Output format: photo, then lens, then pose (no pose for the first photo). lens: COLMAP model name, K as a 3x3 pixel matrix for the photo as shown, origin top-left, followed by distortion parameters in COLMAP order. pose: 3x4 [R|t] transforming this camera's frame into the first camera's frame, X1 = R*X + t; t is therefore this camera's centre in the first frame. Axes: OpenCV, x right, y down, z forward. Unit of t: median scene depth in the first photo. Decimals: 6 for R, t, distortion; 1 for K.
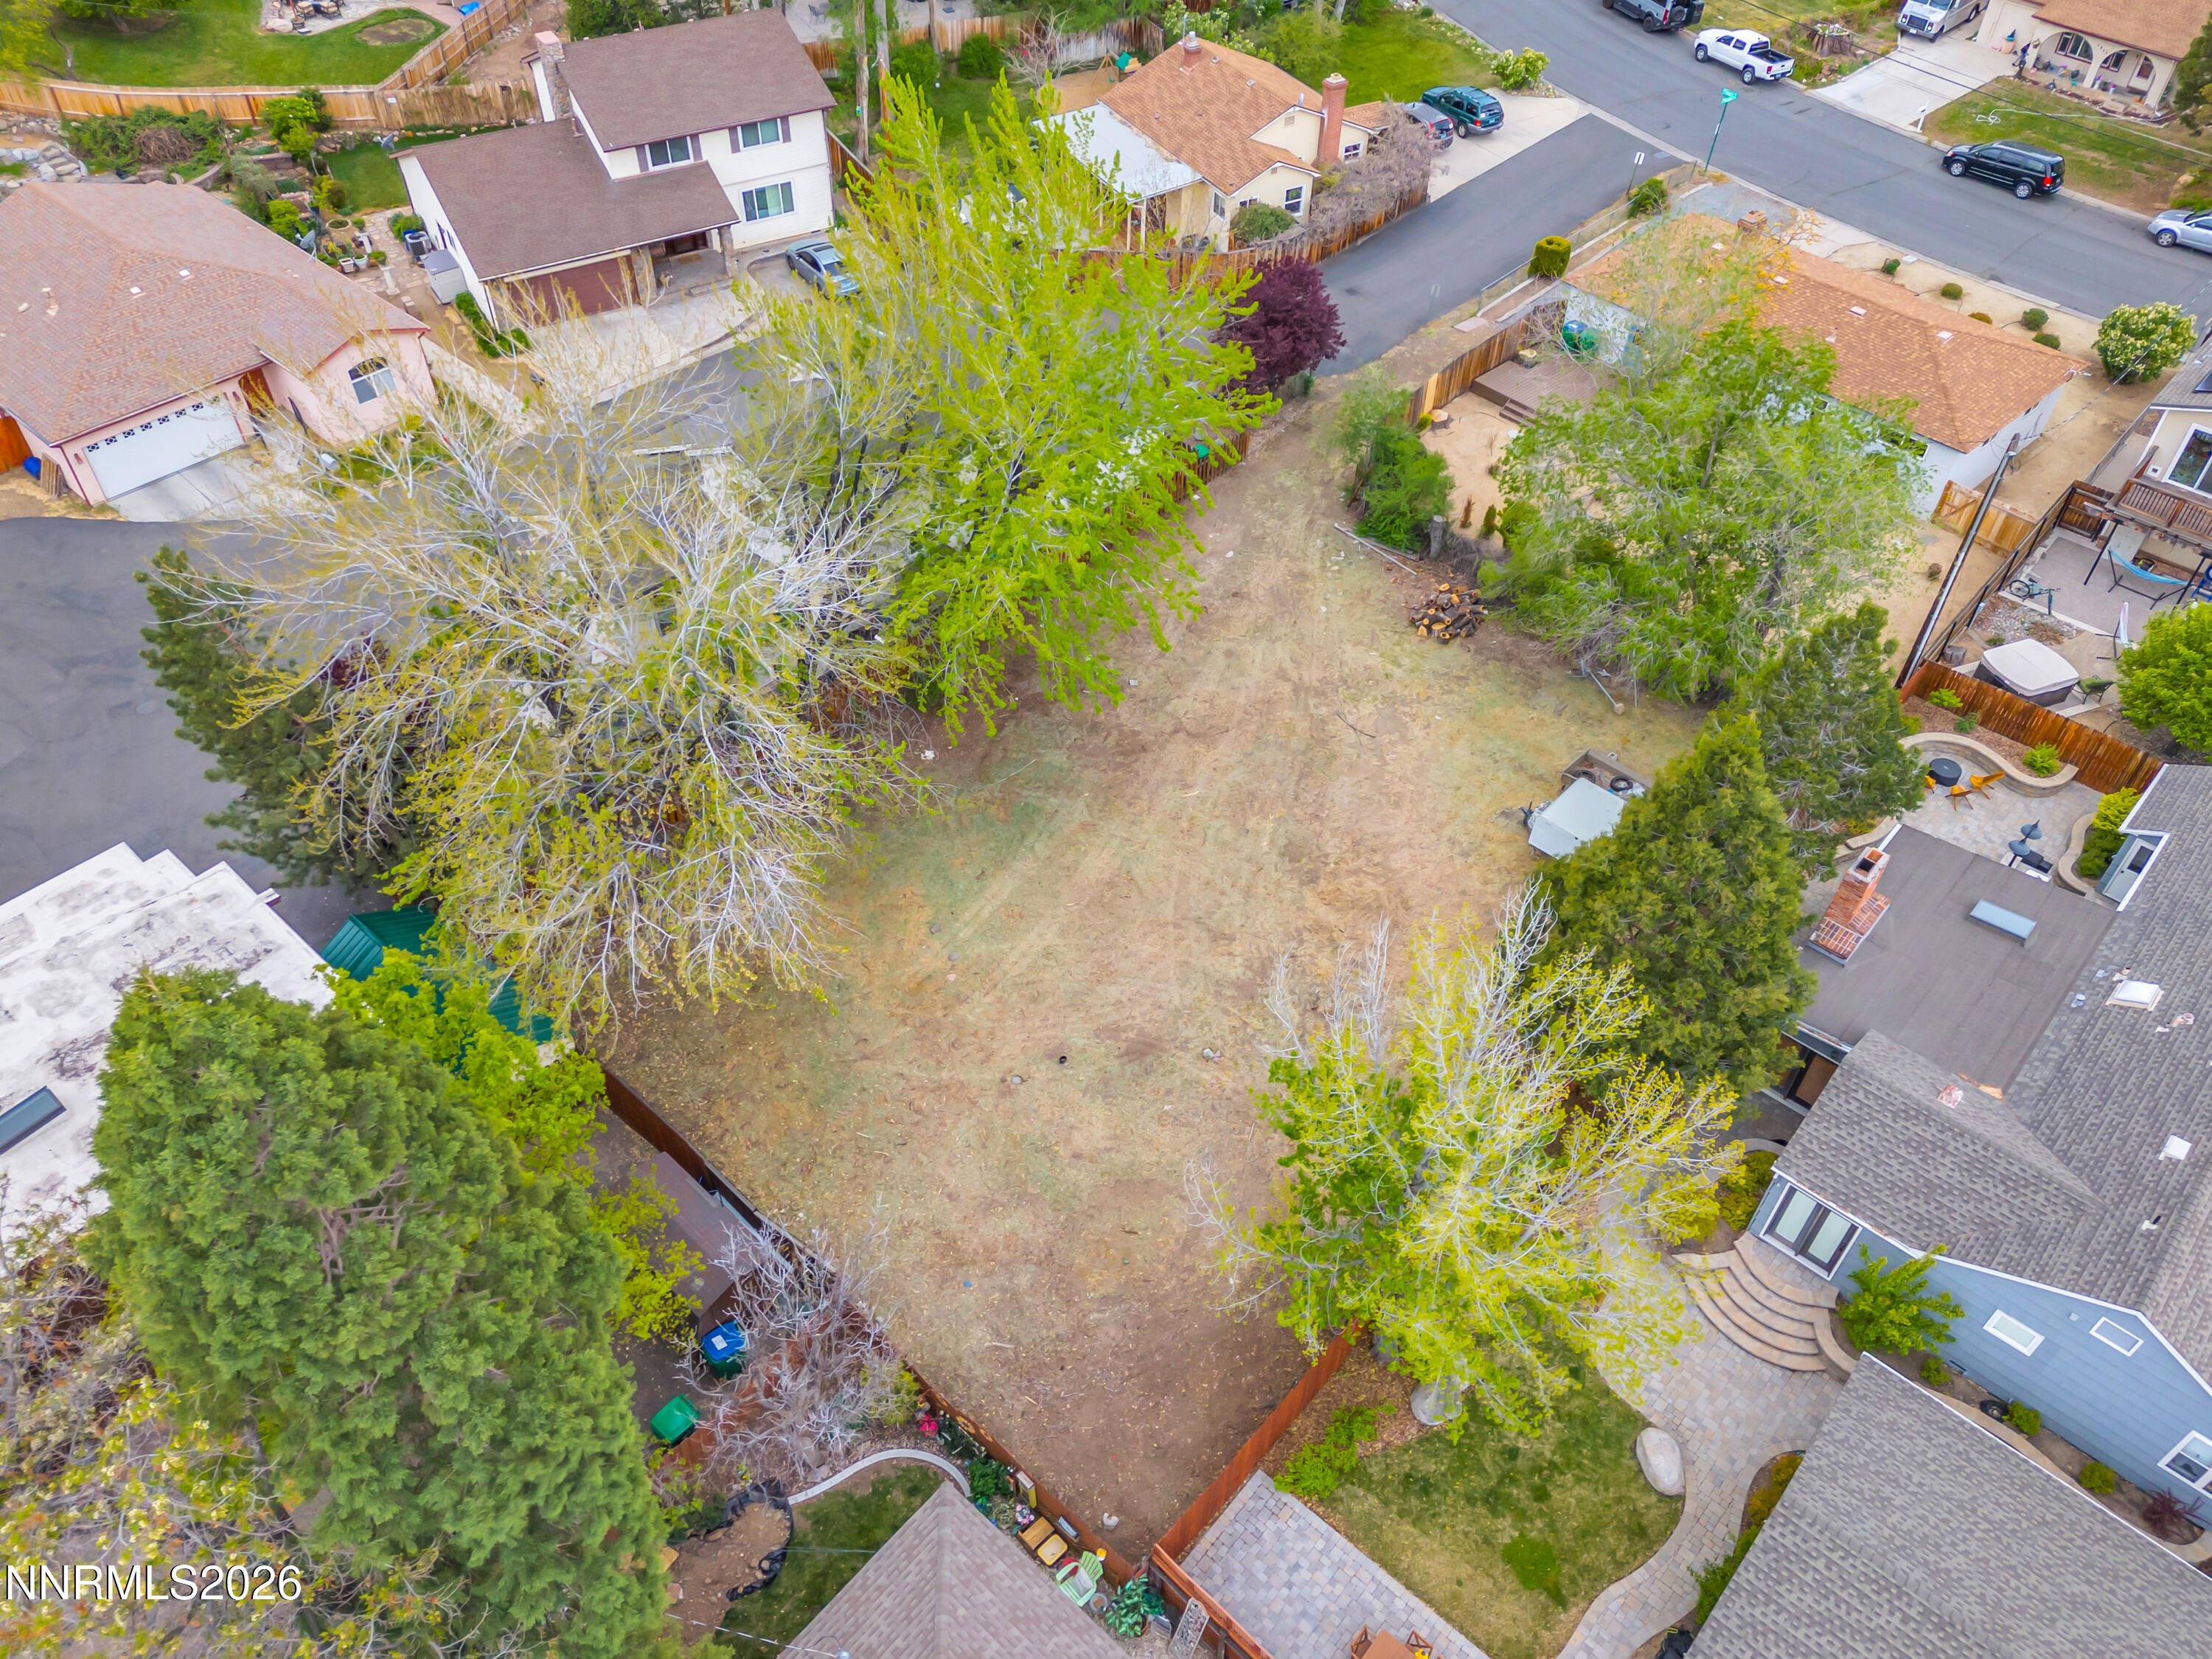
lens RADIAL K [[1632.9, 0, 1093.0], [0, 1632.9, 823.6], [0, 0, 1]] dist [0.068946, -0.051626]
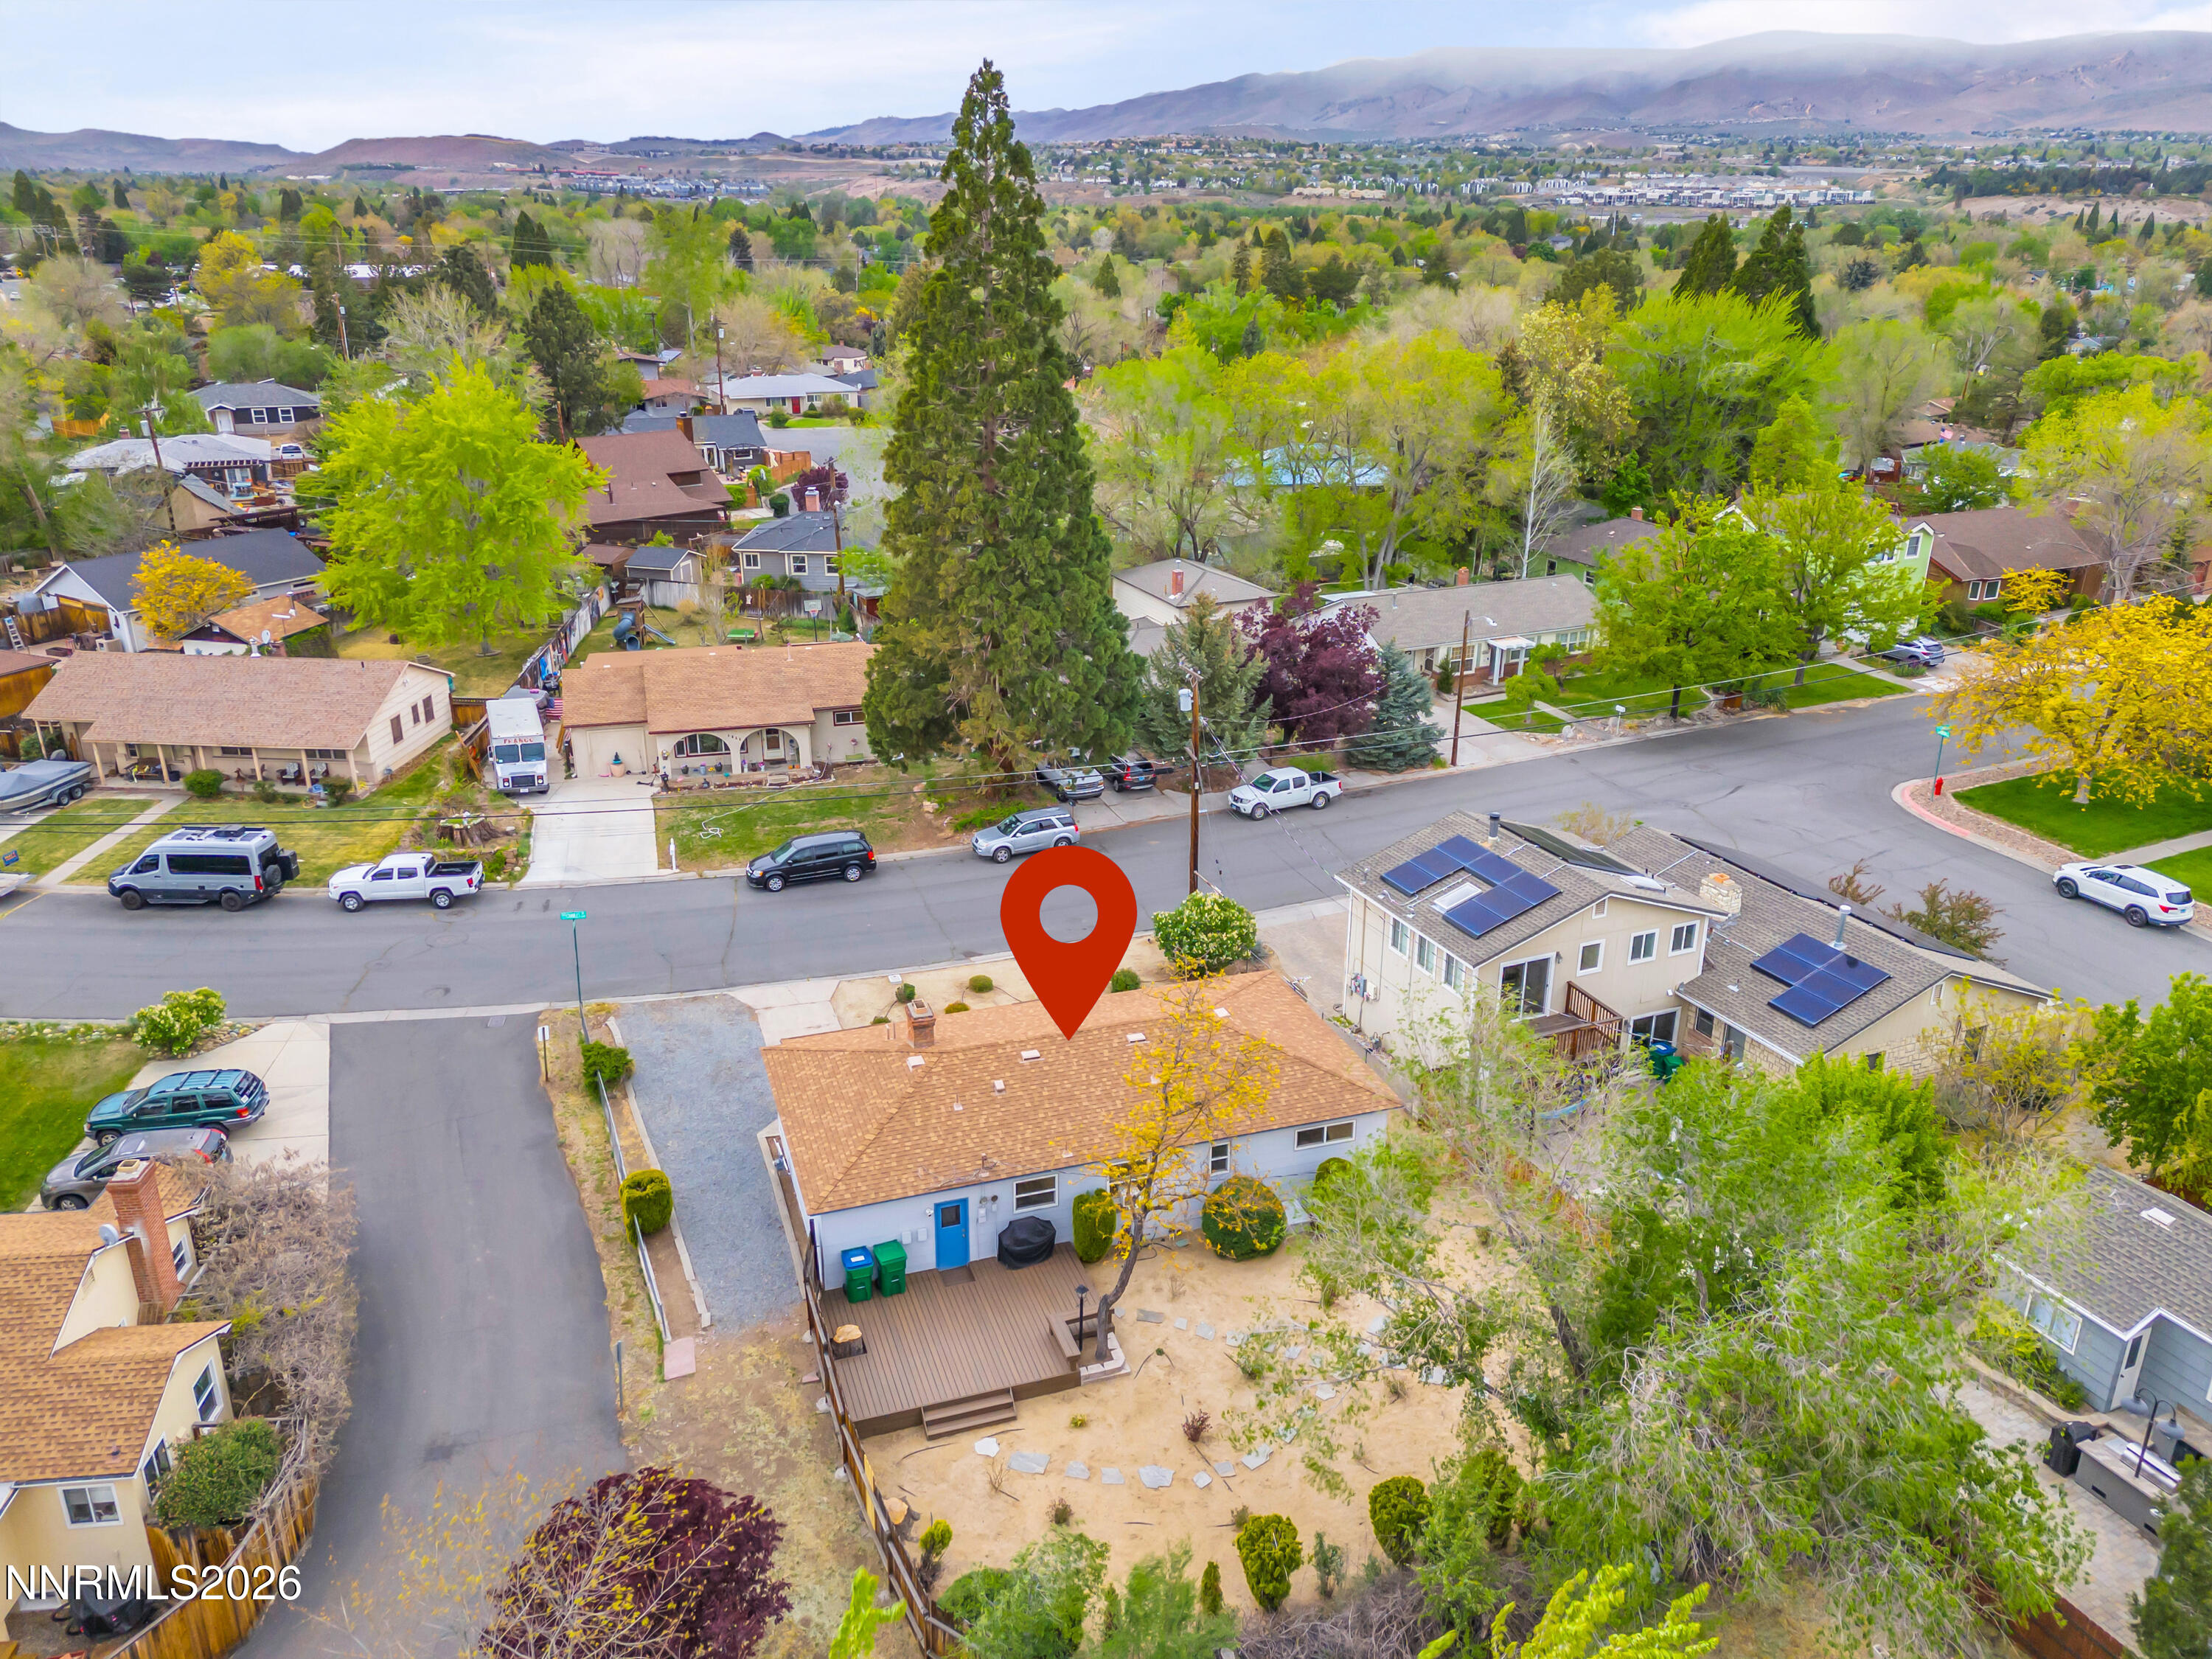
lens RADIAL K [[1632.9, 0, 1108.6], [0, 1632.9, 822.4], [0, 0, 1]] dist [0.068946, -0.051626]
pose [[0.397523, -0.339976, 0.852286, -0.127642], [0.648639, 0.761095, 0.001062, -0.296401], [-0.649032, 0.552404, 0.523075, 0.408174]]
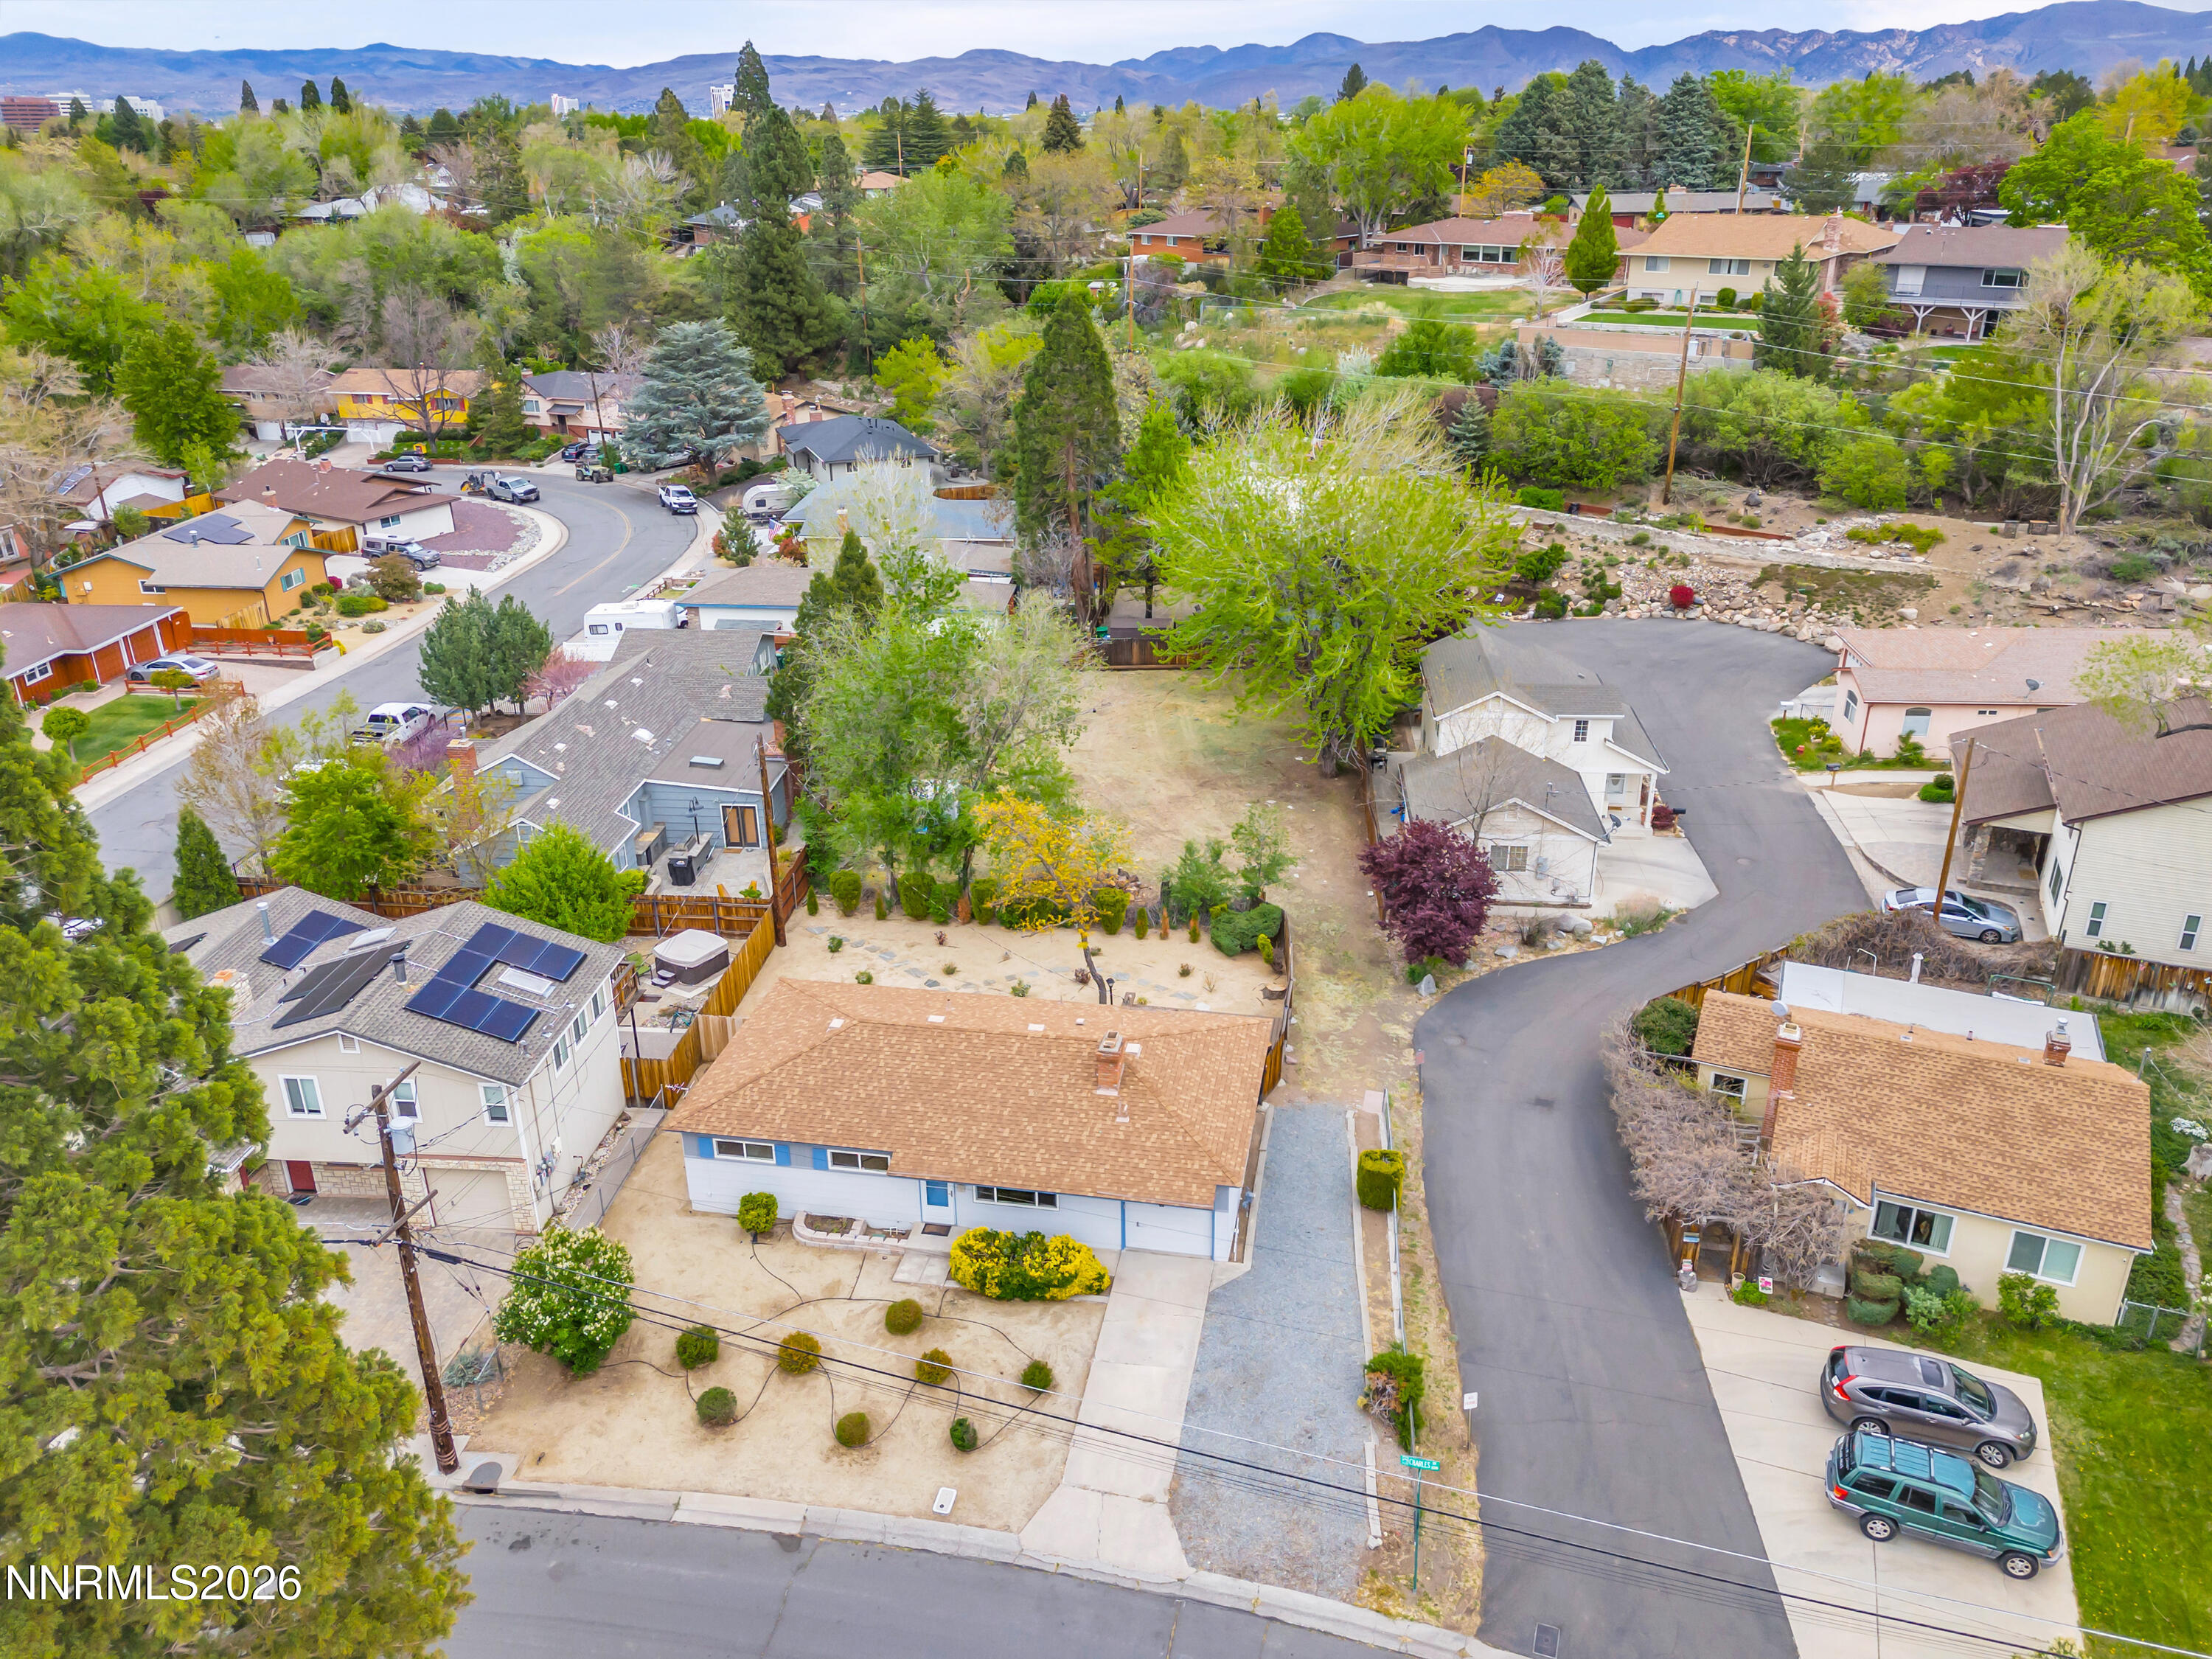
lens RADIAL K [[1632.9, 0, 1118.7], [0, 1632.9, 828.2], [0, 0, 1]] dist [0.068946, -0.051626]
pose [[-0.795184, 0.241313, -0.556283, 0.618212], [-0.428794, 0.424878, 0.797254, -0.788099], [0.428740, 0.872495, -0.234383, 0.860600]]
